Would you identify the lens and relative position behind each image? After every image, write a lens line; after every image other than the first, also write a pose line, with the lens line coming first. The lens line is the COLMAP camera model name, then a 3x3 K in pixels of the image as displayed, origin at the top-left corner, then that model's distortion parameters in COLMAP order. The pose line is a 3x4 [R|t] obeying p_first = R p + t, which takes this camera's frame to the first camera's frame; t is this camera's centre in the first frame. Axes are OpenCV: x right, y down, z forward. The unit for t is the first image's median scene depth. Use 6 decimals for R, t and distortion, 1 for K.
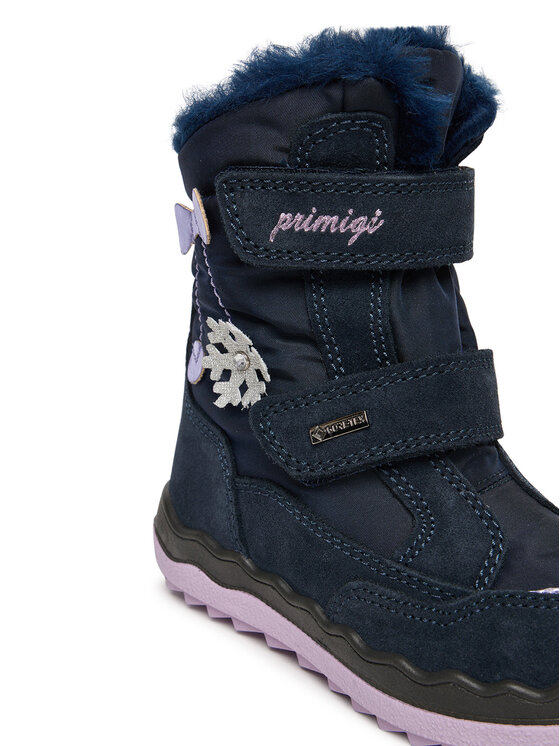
lens RADIAL K [[1334.6, 0, 280.0], [0, 1334.6, 373.0], [0, 0, 1]] dist [-0.152790, -0.071758]
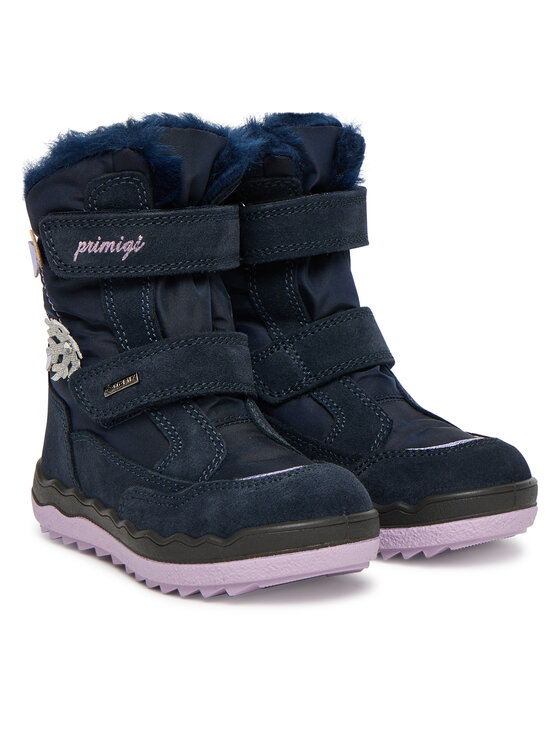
lens RADIAL K [[2209.0, 0, 280.0], [0, 2209.0, 373.0], [0, 0, 1]] dist [-0.191818, -0.364849]
pose [[0.984397, -0.038630, -0.171670, 0.637179], [0.018560, 0.992956, -0.117017, 0.317492], [0.174981, 0.112005, 0.978180, -1.352333]]
